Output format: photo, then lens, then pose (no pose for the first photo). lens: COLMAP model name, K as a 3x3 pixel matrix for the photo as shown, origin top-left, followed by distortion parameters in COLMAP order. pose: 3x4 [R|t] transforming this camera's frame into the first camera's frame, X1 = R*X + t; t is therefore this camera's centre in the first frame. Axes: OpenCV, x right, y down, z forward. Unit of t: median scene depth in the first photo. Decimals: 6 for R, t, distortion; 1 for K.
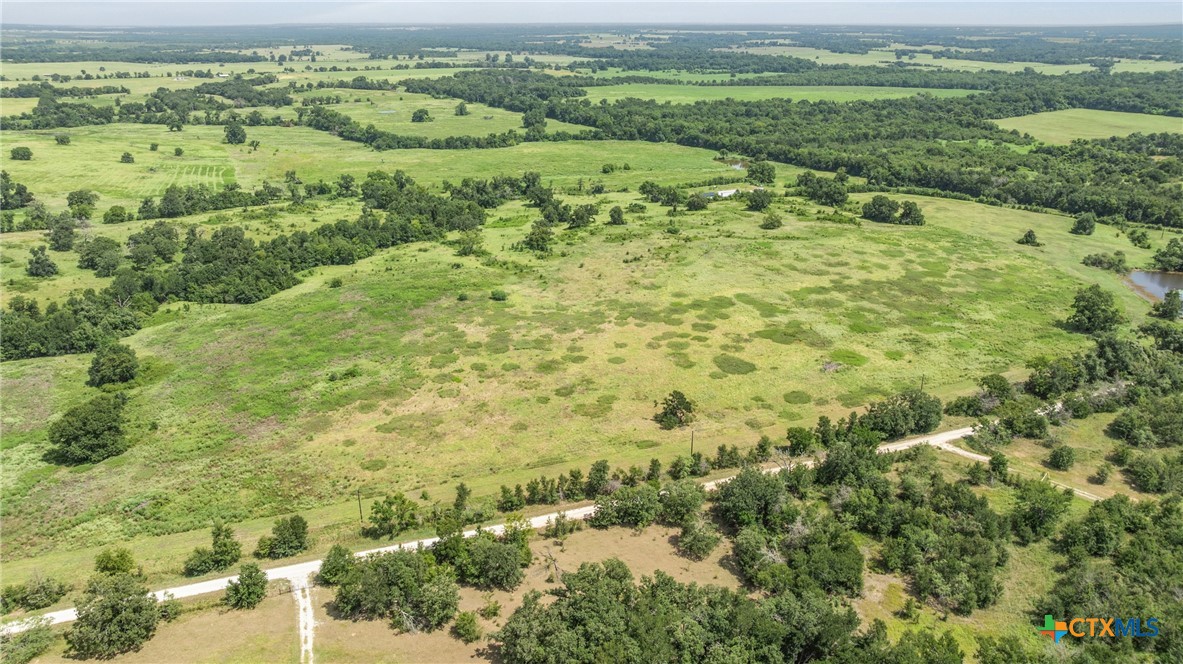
lens RADIAL K [[868.9, 0, 591.5], [0, 868.9, 332.0], [0, 0, 1]] dist [-0.012209, 0.000585]
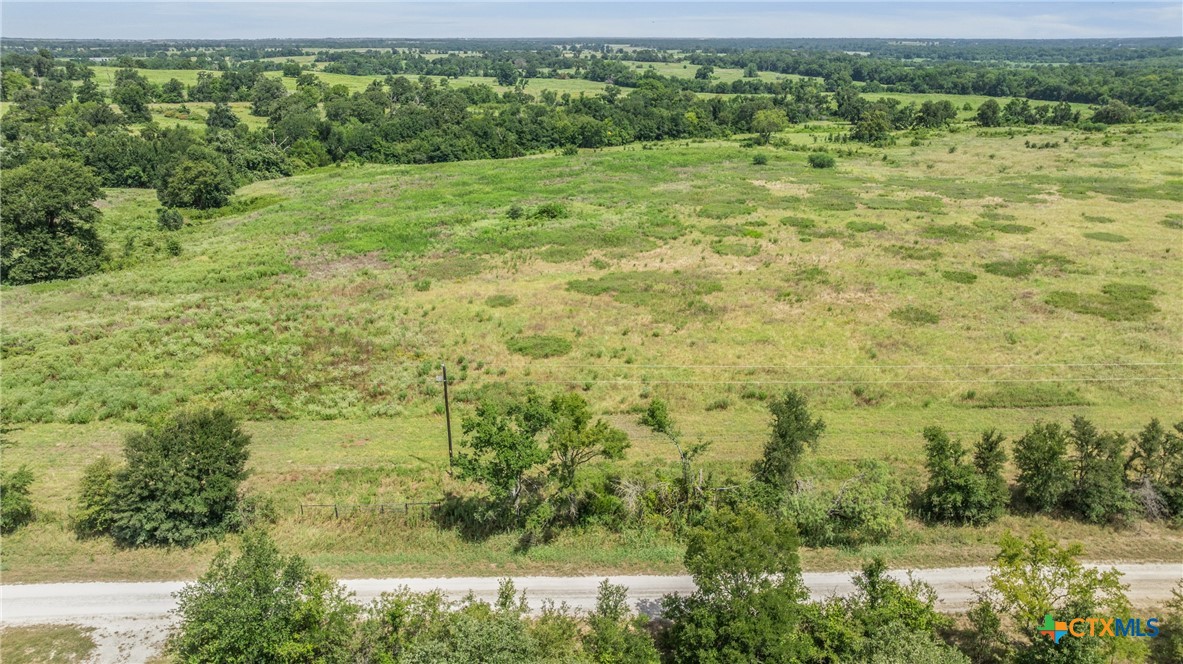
lens RADIAL K [[868.9, 0, 591.5], [0, 868.9, 332.0], [0, 0, 1]] dist [-0.012209, 0.000585]
pose [[0.951534, 0.109375, -0.287438, -0.101821], [-0.112987, 0.993588, 0.004046, 0.123270], [0.286038, 0.028627, 0.957791, 0.548549]]
